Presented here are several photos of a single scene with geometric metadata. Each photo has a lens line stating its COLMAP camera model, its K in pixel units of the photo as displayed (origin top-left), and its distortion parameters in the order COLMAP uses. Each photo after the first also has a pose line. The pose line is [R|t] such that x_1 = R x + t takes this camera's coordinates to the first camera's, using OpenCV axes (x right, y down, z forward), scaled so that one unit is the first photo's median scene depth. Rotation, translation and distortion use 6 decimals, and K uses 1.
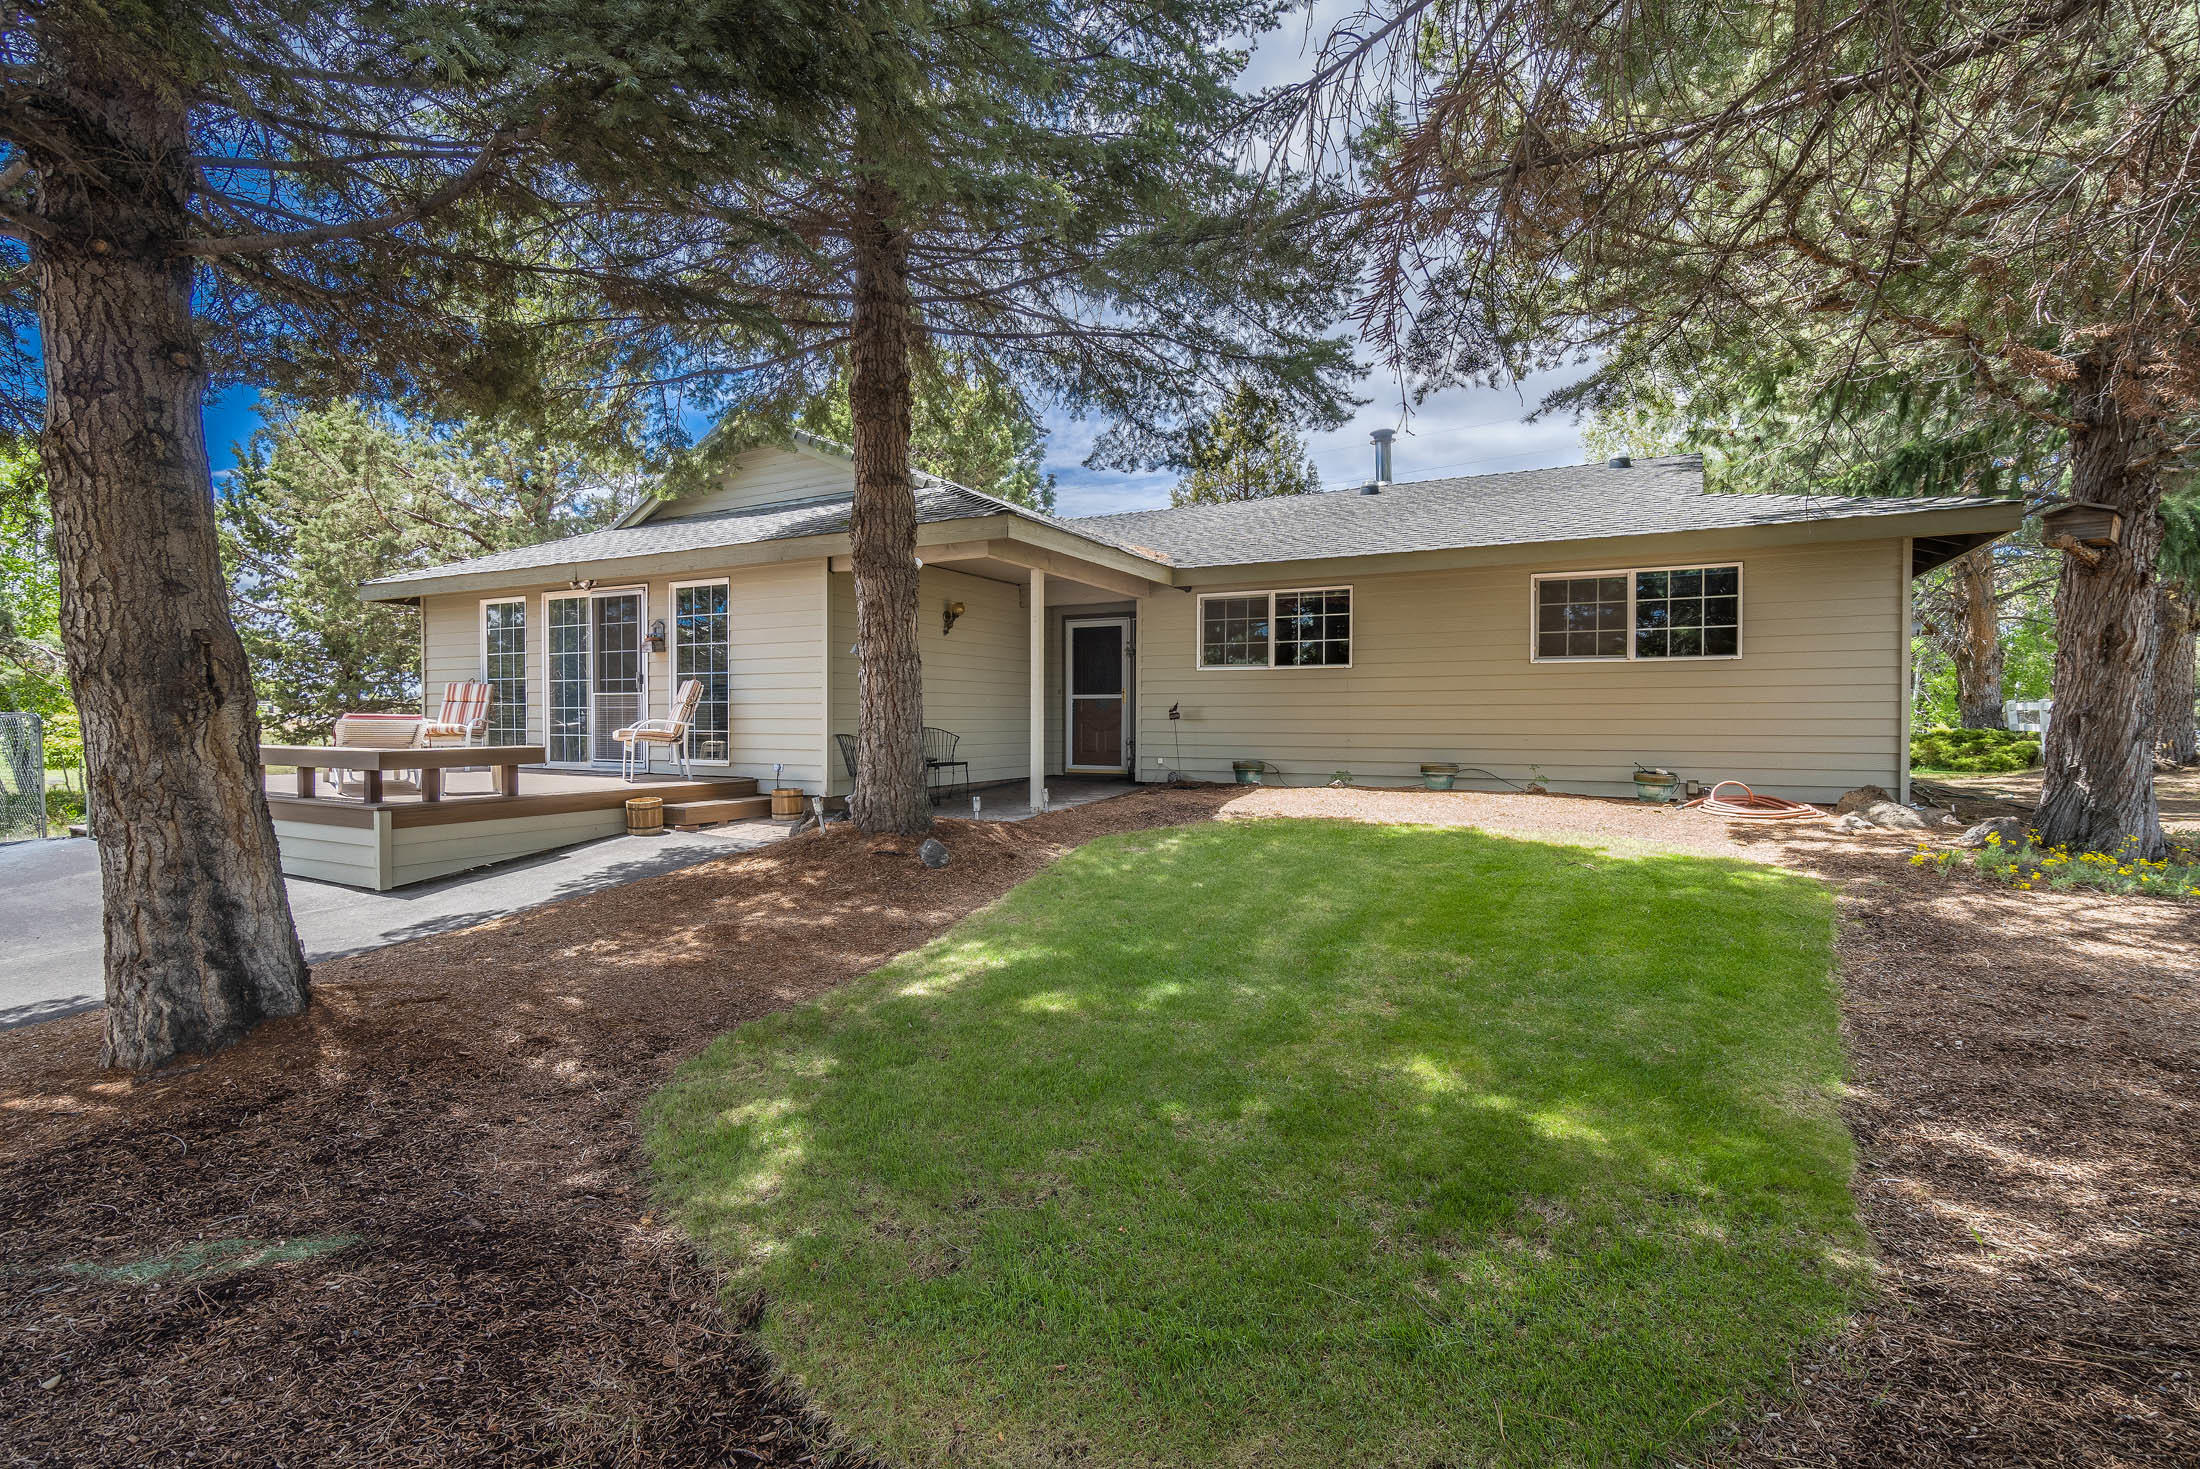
lens RADIAL K [[1004.5, 0, 1100.0], [0, 1004.5, 734.5], [0, 0, 1]] dist [-0.002306, -0.000076]
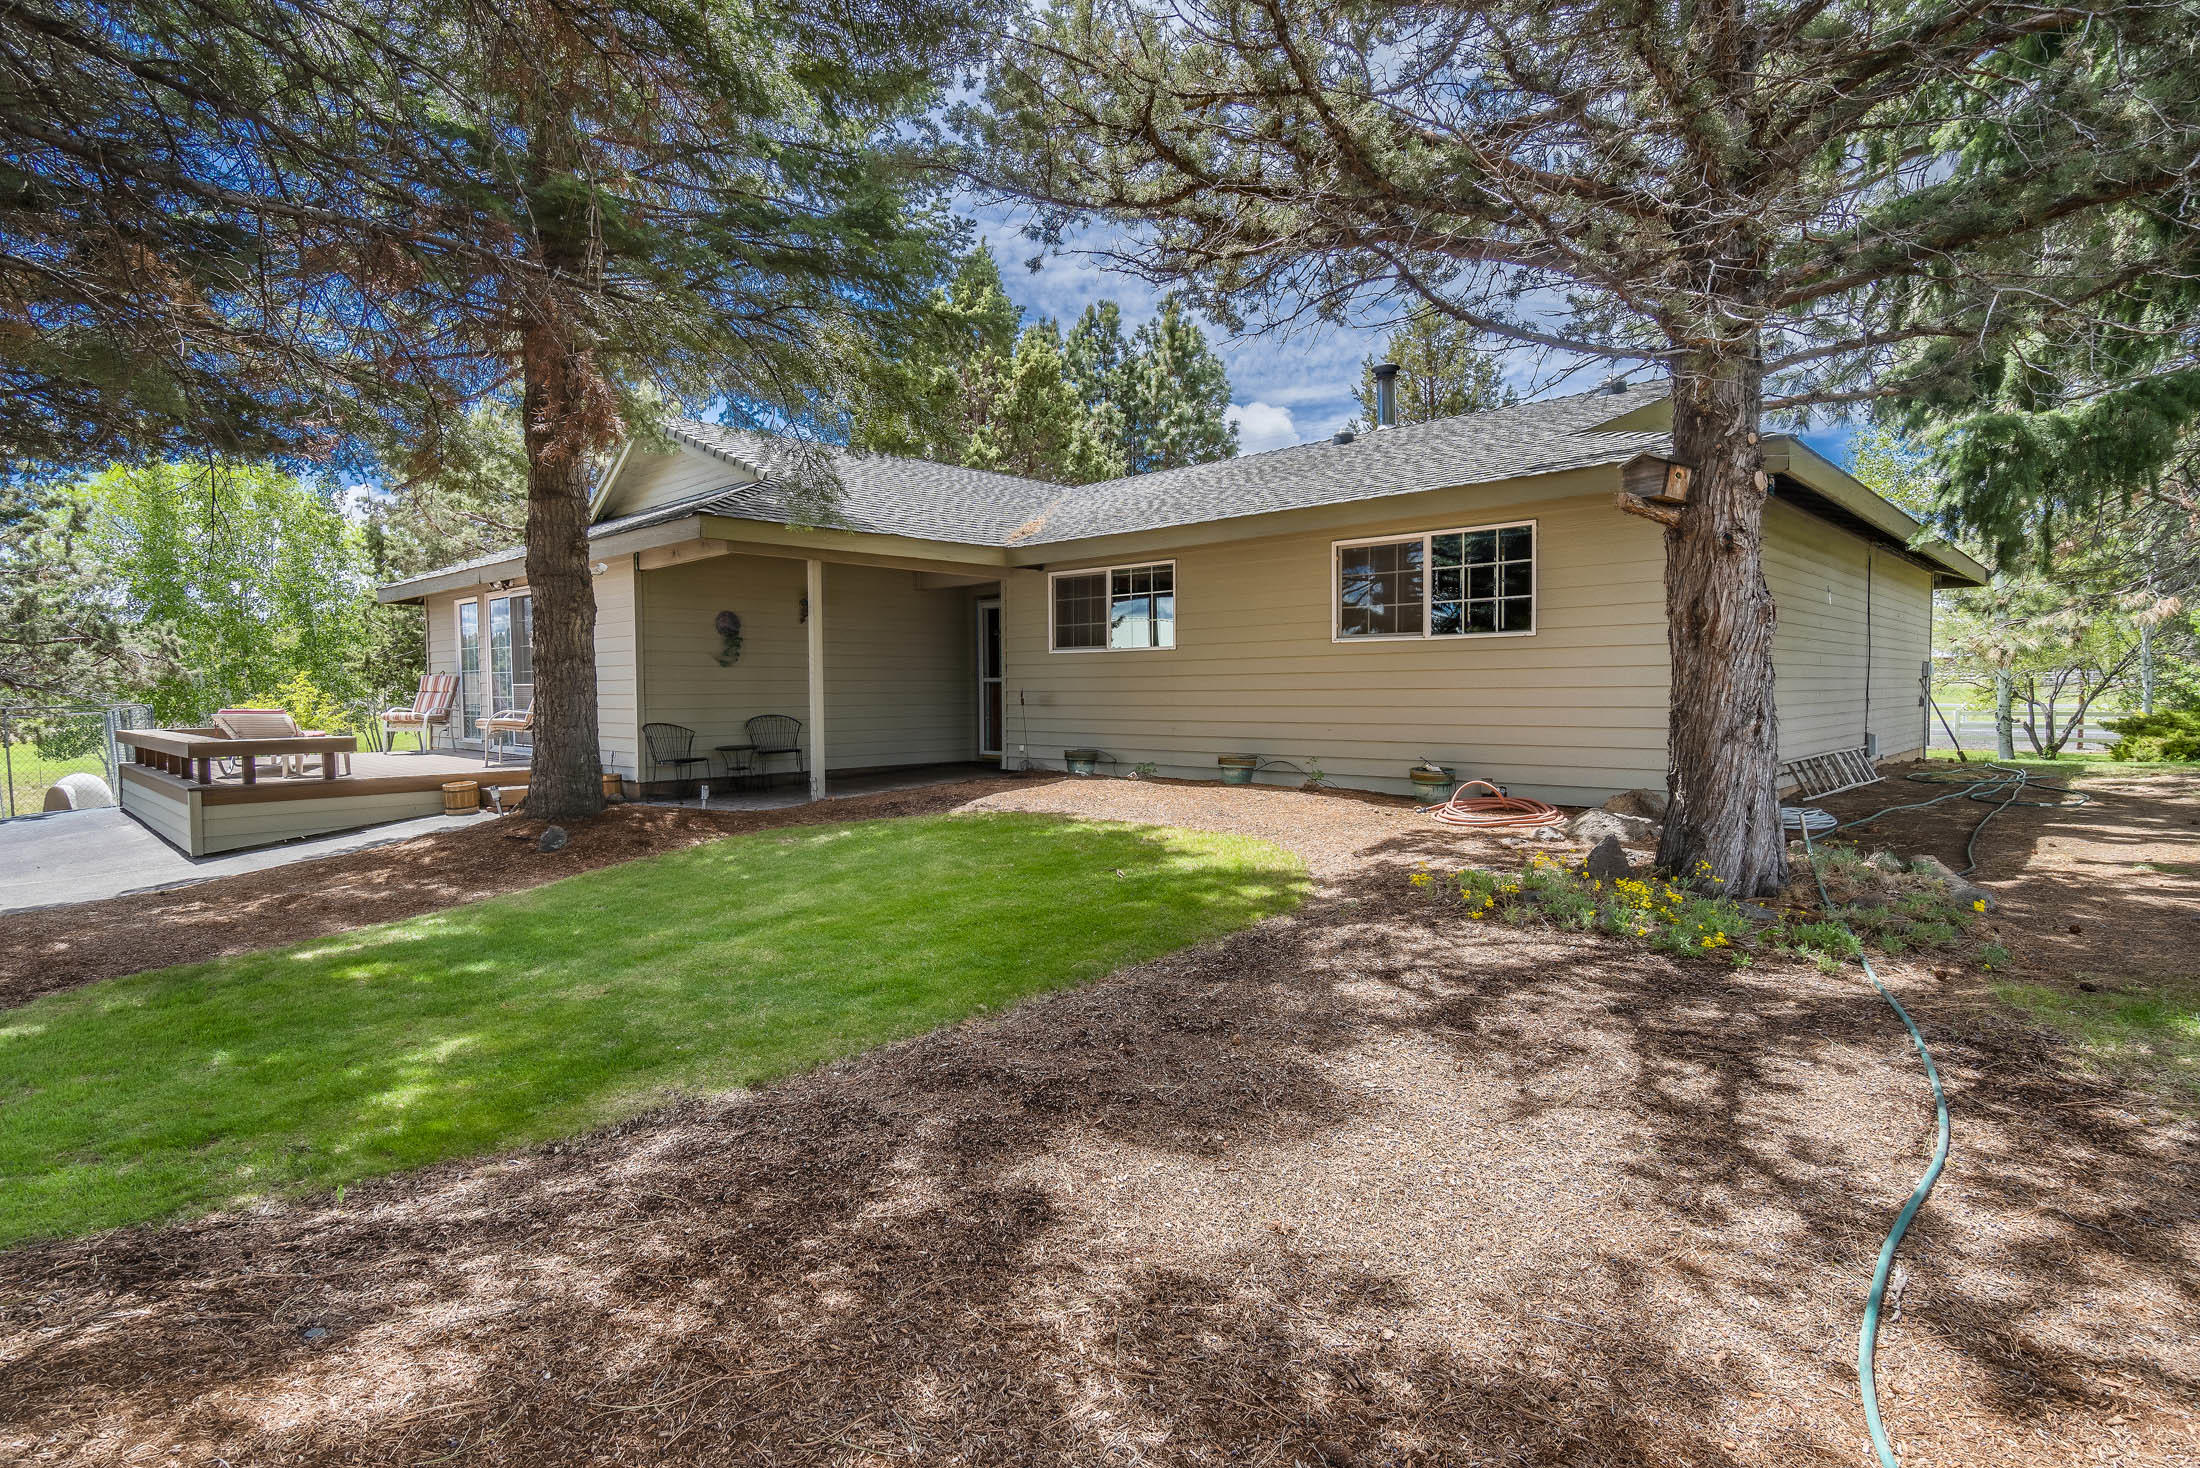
lens RADIAL K [[1111.5, 0, 1100.0], [0, 1111.5, 734.0], [0, 0, 1]] dist [-0.010566, -0.000252]
pose [[0.961223, 0.003534, -0.275748, 0.551900], [0.003647, 0.999668, 0.025525, -0.018034], [0.275747, -0.025541, 0.960891, 0.004869]]
